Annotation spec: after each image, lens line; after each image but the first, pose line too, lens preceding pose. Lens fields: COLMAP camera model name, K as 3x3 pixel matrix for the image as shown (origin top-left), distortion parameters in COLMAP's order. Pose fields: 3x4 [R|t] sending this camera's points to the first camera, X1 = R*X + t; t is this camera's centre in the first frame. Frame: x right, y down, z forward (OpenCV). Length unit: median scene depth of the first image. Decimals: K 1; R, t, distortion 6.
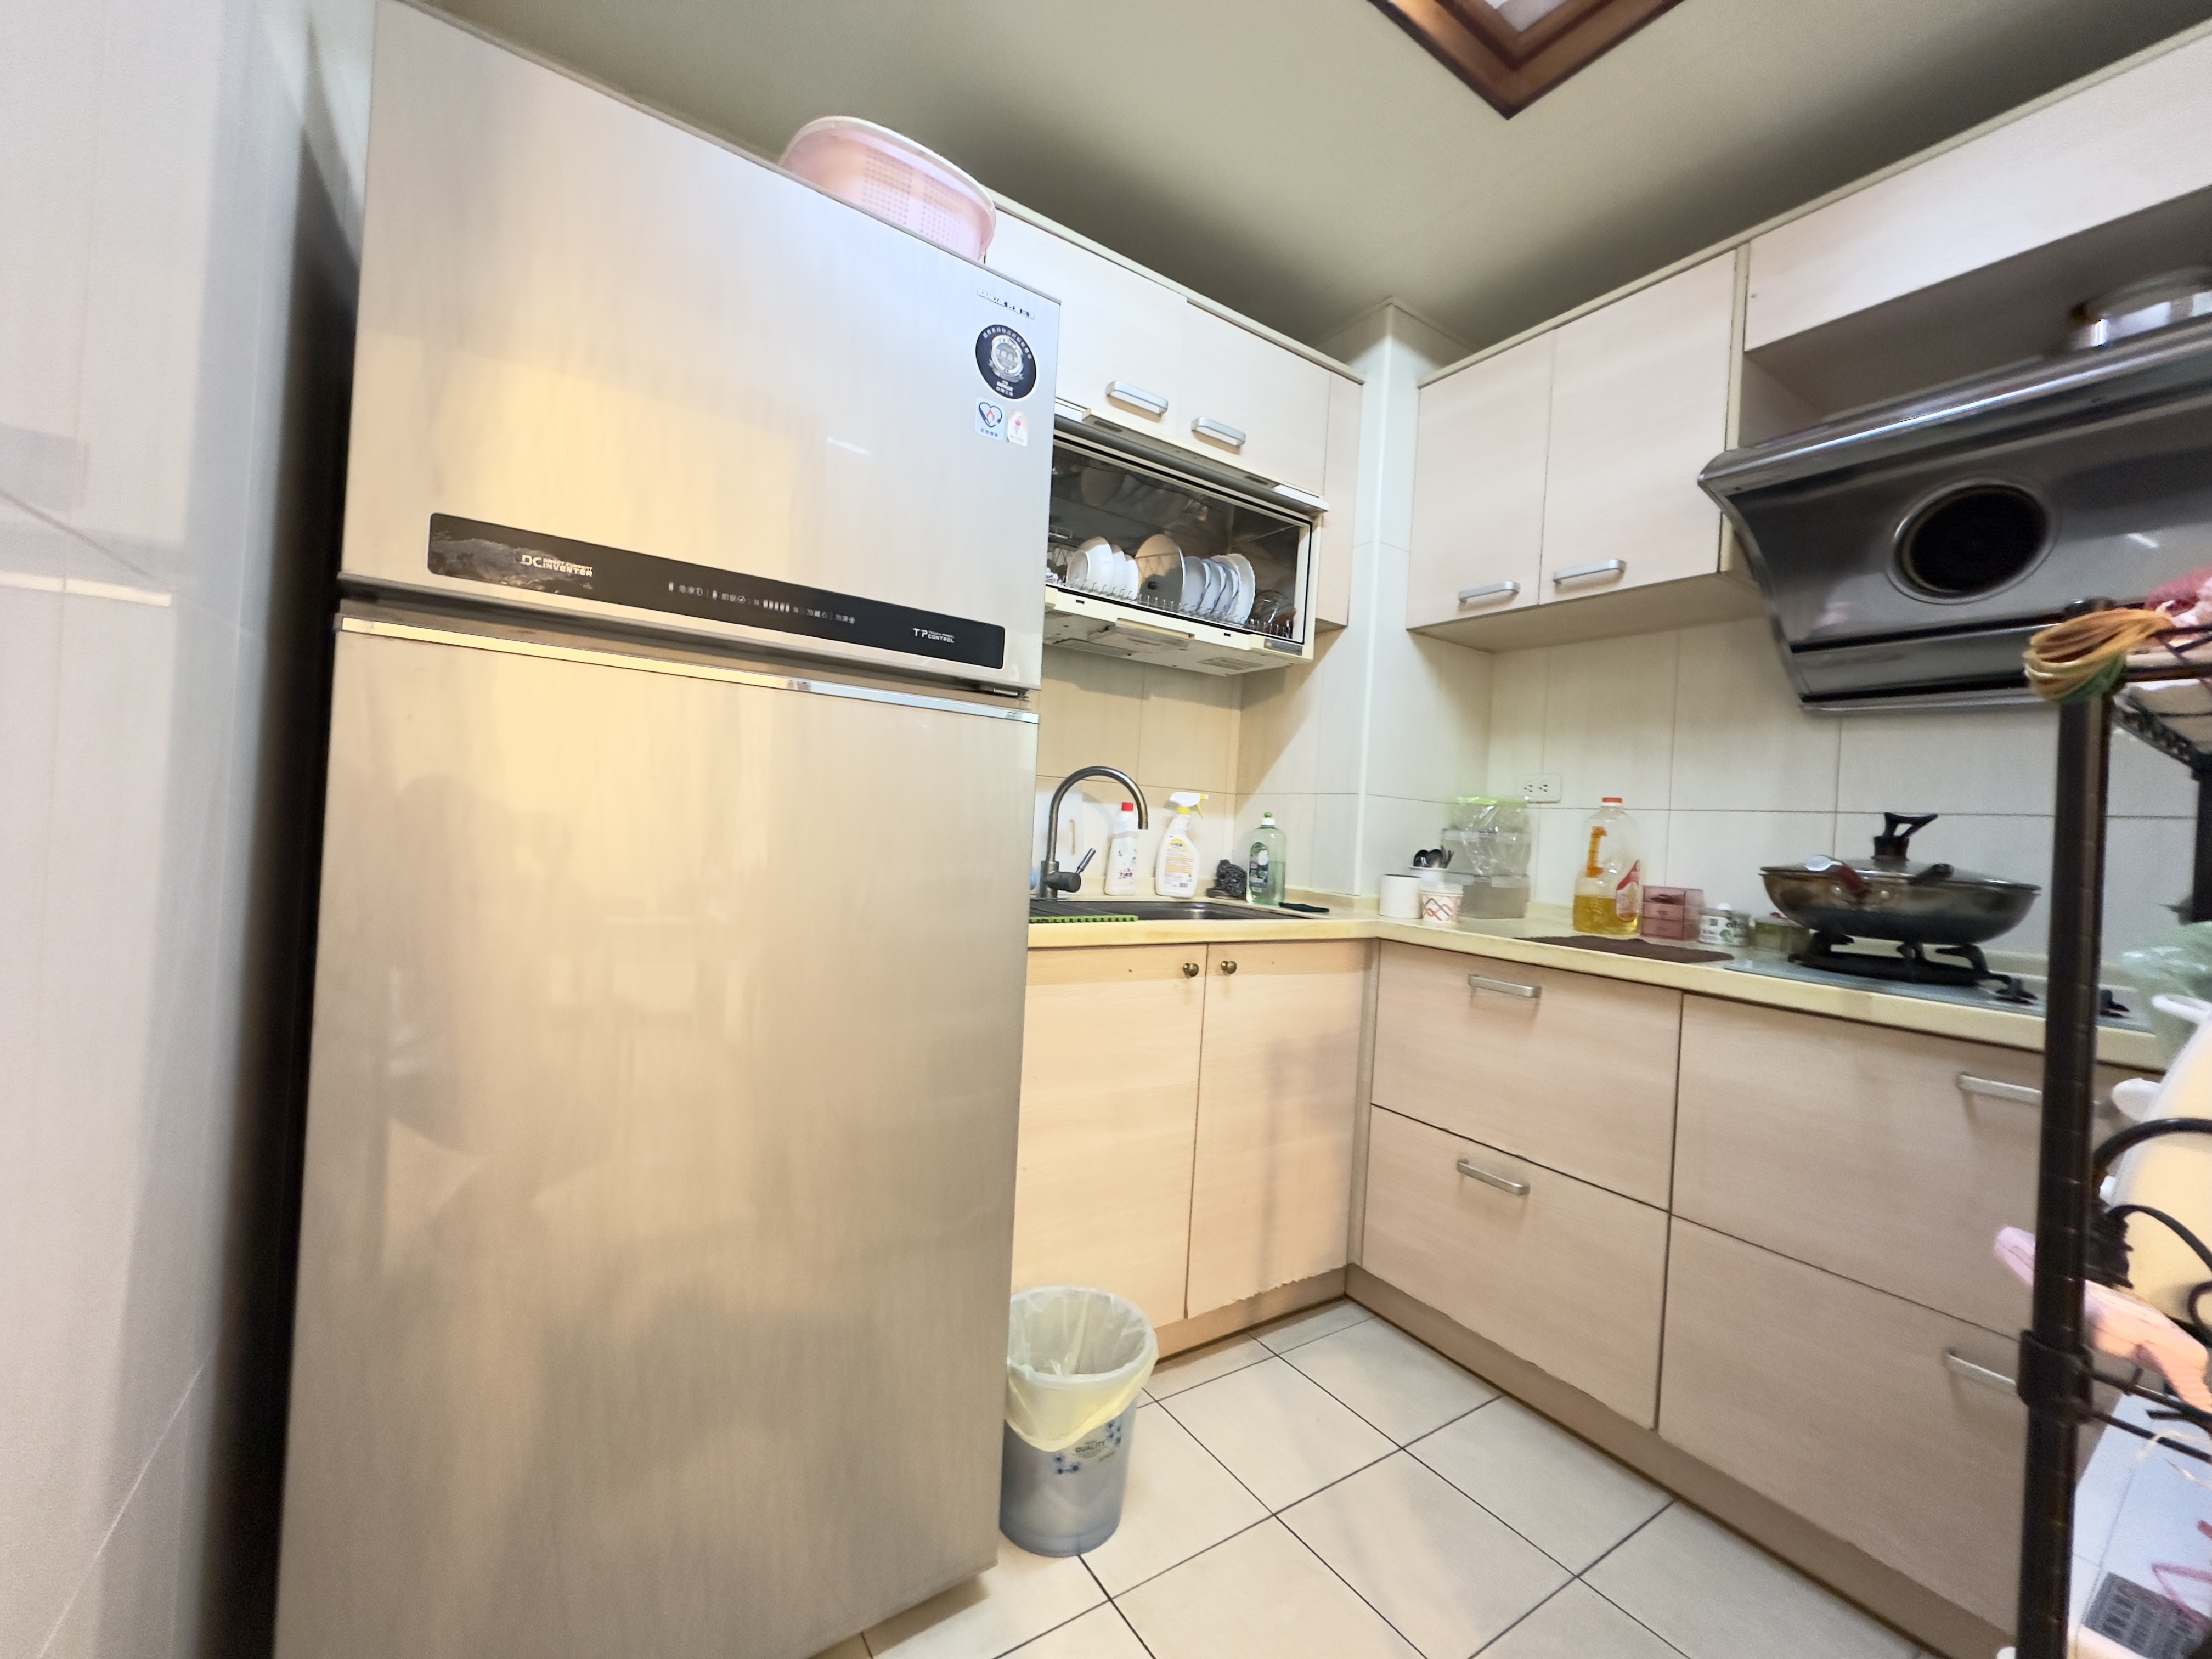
lens RADIAL K [[887.2, 0, 1106.0], [0, 887.2, 829.5], [0, 0, 1]] dist [-0.000390, -0.000140]
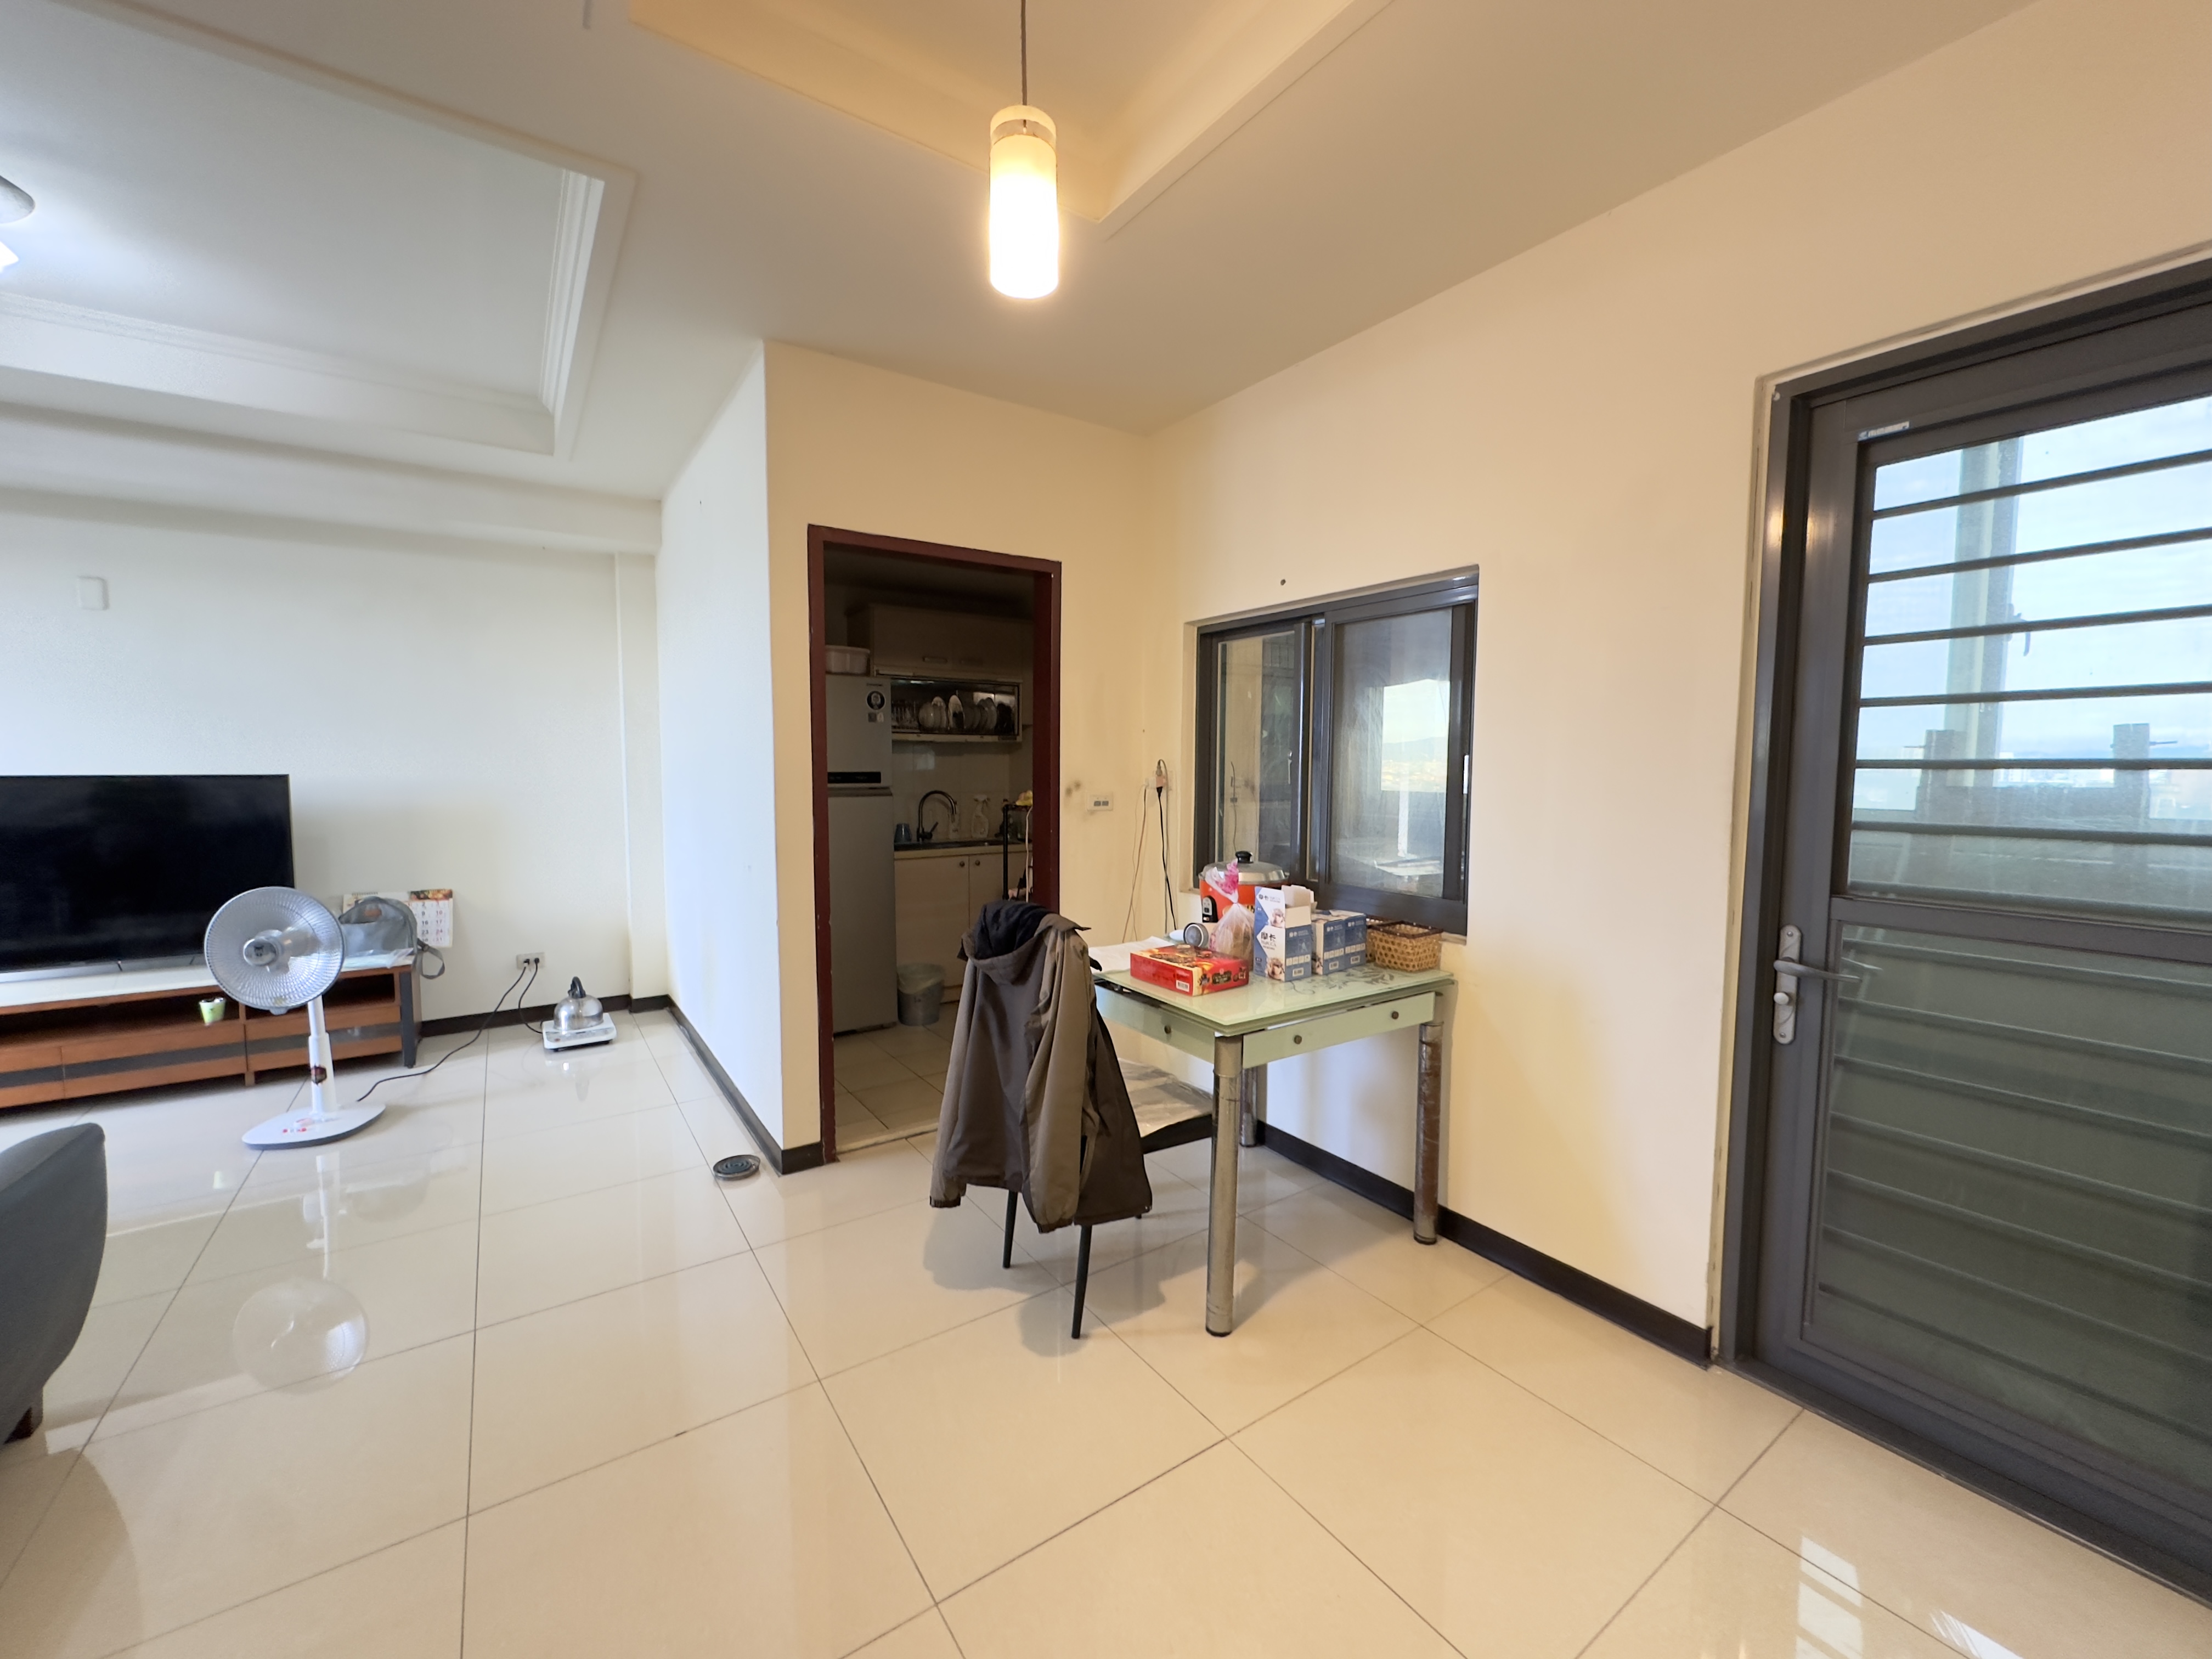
lens RADIAL K [[887.2, 0, 1106.0], [0, 887.2, 829.5], [0, 0, 1]] dist [-0.000390, -0.000140]
pose [[0.998340, -0.057341, 0.005433, 0.549303], [0.056673, 0.994765, 0.085030, -0.176990], [-0.010280, -0.084581, 0.996364, -1.891070]]
